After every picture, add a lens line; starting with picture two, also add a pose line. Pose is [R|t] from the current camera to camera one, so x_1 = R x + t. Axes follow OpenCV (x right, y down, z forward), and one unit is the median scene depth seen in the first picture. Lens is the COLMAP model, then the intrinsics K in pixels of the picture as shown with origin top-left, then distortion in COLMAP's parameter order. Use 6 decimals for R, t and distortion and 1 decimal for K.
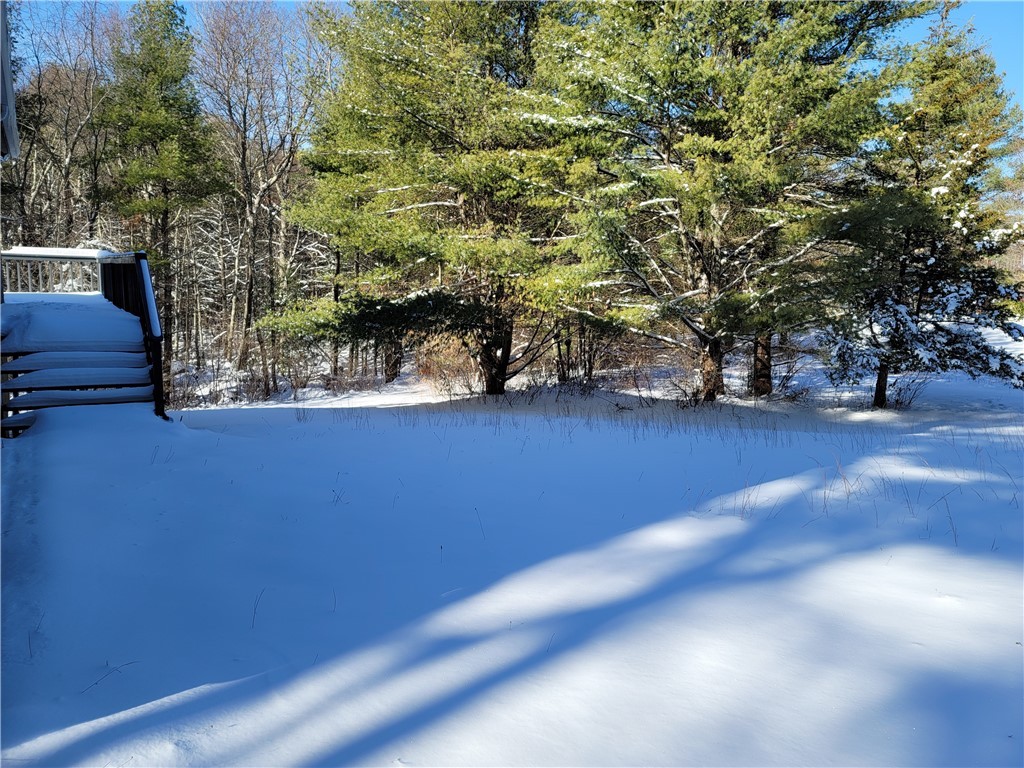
lens RADIAL K [[757.2, 0, 512.0], [0, 757.2, 384.0], [0, 0, 1]] dist [0.038885, -0.047533]
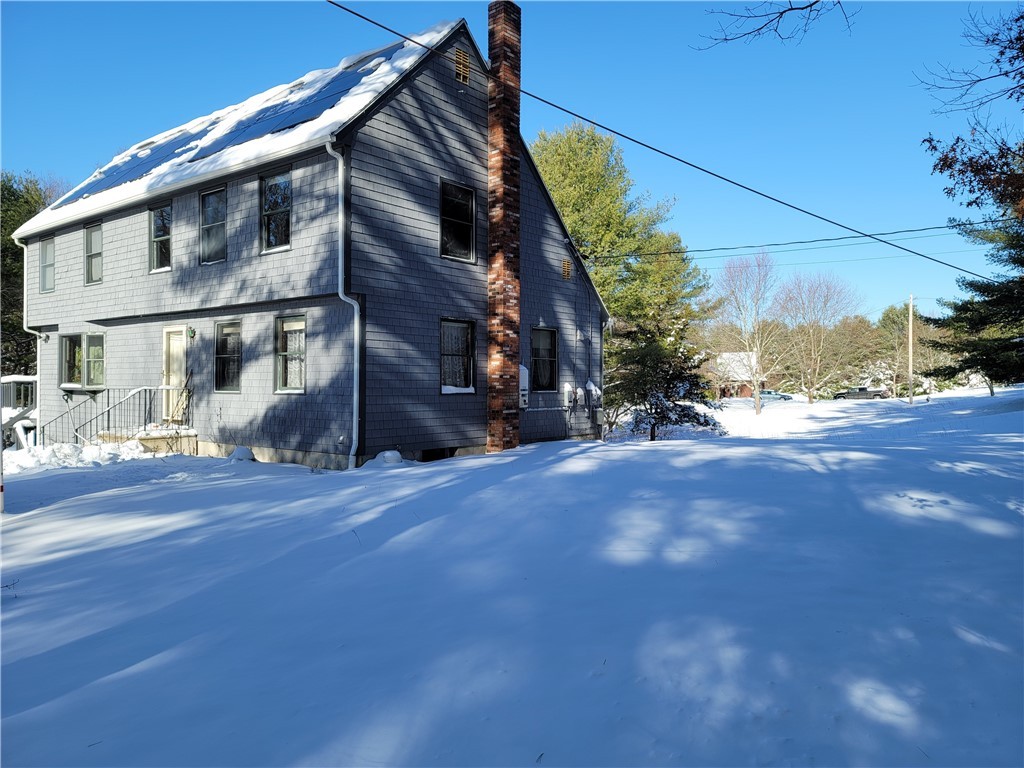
lens RADIAL K [[757.2, 0, 512.0], [0, 757.2, 384.0], [0, 0, 1]] dist [0.038885, -0.047533]
pose [[0.946289, -0.033231, 0.321610, -0.520864], [0.076215, 0.989600, -0.121999, 0.089417], [-0.314211, 0.139958, 0.938980, -0.795251]]
